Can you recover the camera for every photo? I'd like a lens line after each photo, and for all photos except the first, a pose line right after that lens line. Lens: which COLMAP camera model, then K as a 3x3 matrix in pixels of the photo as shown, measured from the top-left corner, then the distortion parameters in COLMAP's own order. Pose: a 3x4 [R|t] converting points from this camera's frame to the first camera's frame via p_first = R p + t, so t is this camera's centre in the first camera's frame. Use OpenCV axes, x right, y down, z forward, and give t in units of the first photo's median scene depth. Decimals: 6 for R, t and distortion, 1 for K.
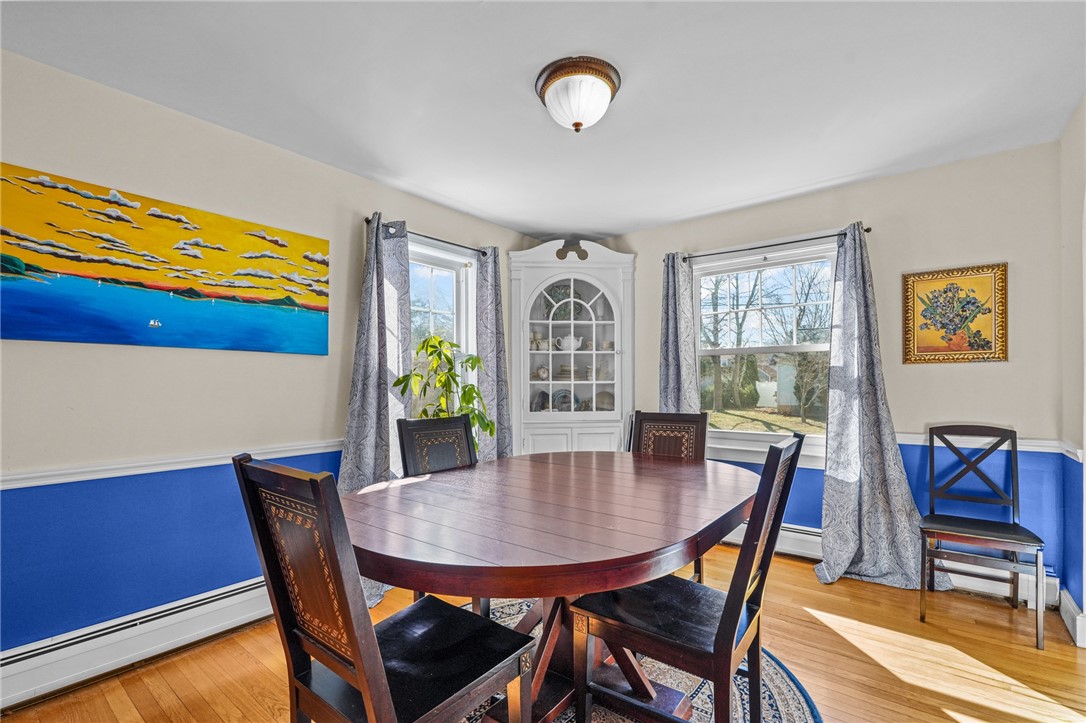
lens RADIAL K [[486.6, 0, 540.4], [0, 486.6, 377.1], [0, 0, 1]] dist [0.011439, -0.007548]
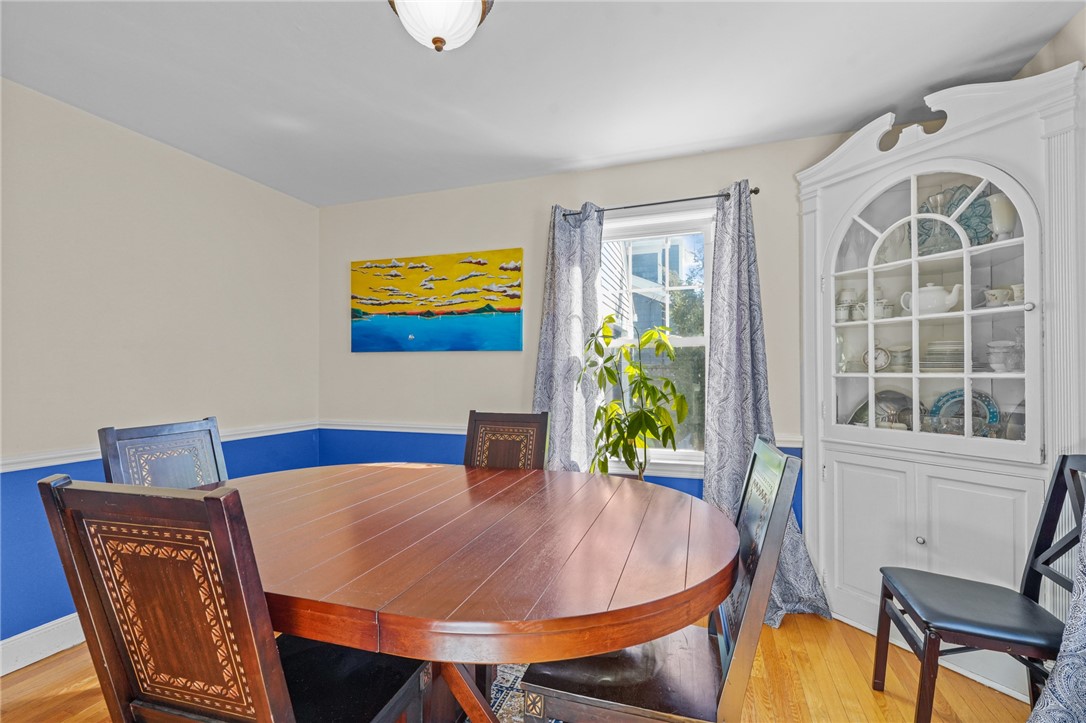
lens RADIAL K [[486.6, 0, 541.5], [0, 486.6, 366.3], [0, 0, 1]] dist [0.011439, -0.007548]
pose [[0.339289, -0.010453, -0.940624, 0.607781], [0.011330, 0.999911, -0.007025, -0.000156], [0.940614, -0.008274, 0.339377, 0.642751]]
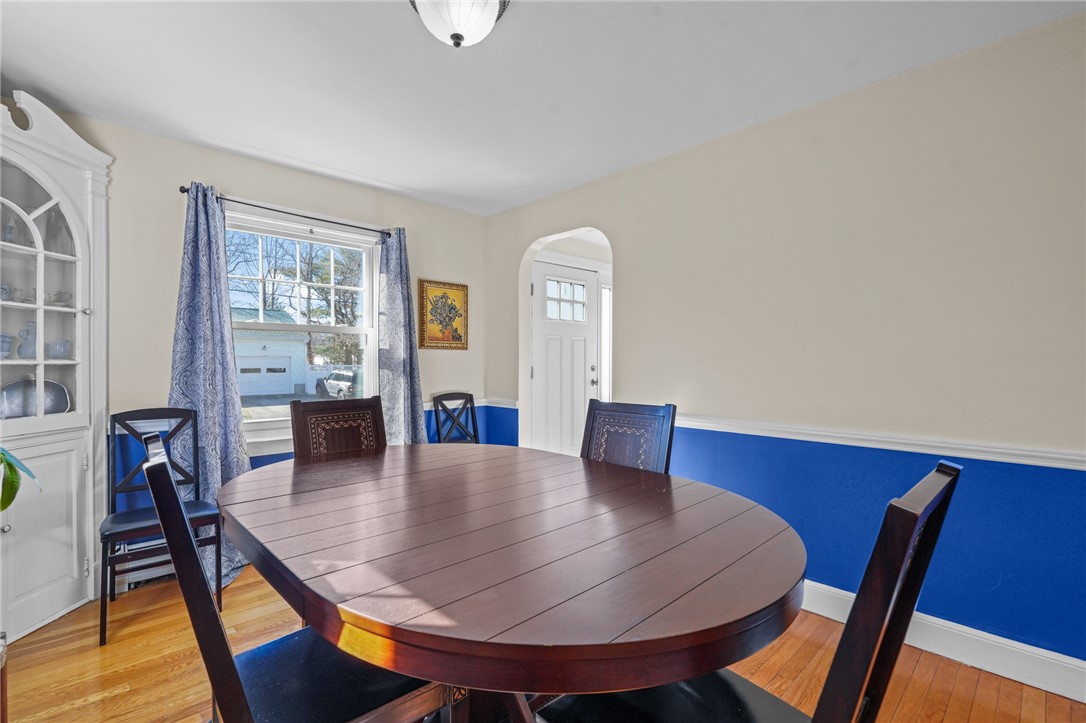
lens RADIAL K [[486.6, 0, 546.0], [0, 486.6, 364.0], [0, 0, 1]] dist [0.011439, -0.007548]
pose [[0.136772, 0.004839, 0.990591, -0.509325], [-0.006077, 0.999973, -0.004046, 0.016915], [-0.990584, -0.005467, 0.136798, 0.528784]]
